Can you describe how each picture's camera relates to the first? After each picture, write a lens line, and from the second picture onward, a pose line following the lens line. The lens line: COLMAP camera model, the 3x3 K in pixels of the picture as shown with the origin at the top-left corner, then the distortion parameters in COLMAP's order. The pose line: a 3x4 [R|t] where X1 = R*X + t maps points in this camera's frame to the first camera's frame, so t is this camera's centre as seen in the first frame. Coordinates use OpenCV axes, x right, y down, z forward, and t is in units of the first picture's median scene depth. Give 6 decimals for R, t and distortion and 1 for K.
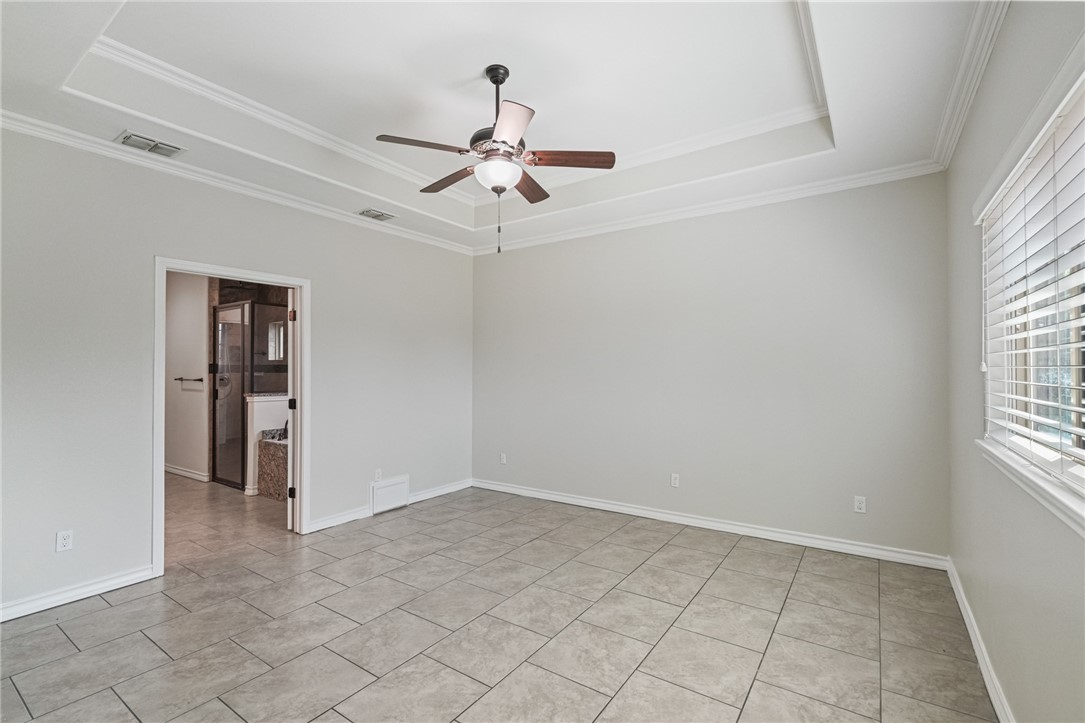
lens RADIAL K [[482.6, 0, 540.5], [0, 482.6, 360.1], [0, 0, 1]] dist [-0.000311, -0.000466]
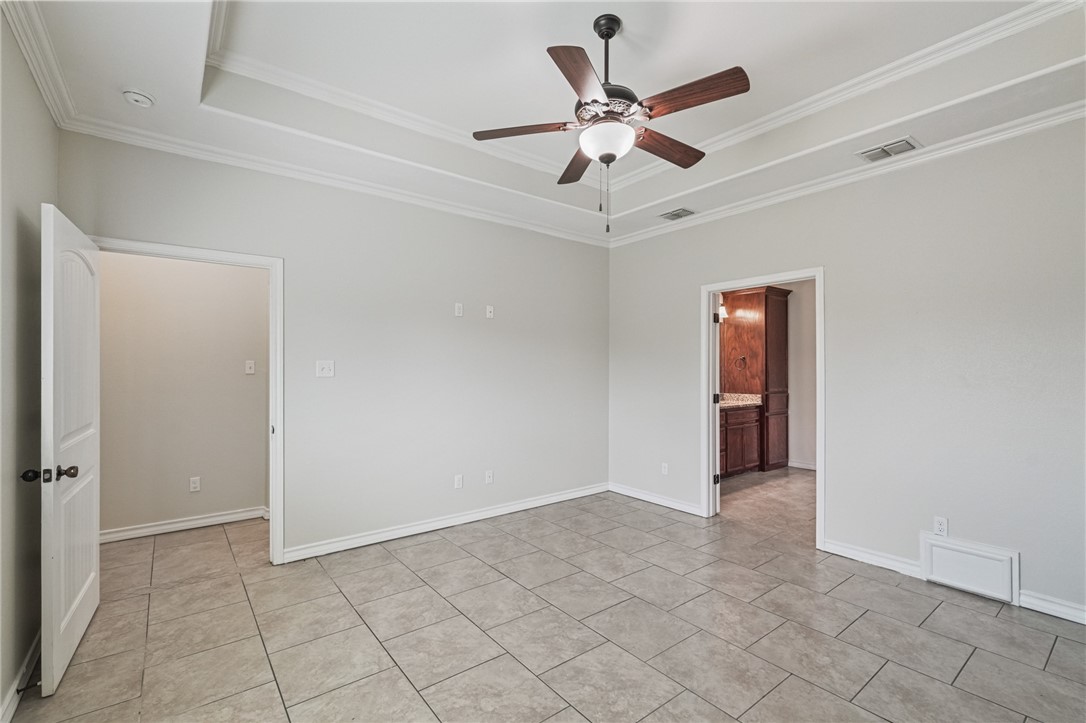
lens RADIAL K [[483.0, 0, 554.4], [0, 483.0, 360.1], [0, 0, 1]] dist [-0.000311, -0.000466]
pose [[-0.285599, -0.010488, -0.958292, 0.655998], [0.019794, 0.999662, -0.016840, 0.014283], [0.958145, -0.023778, -0.285295, 0.986878]]
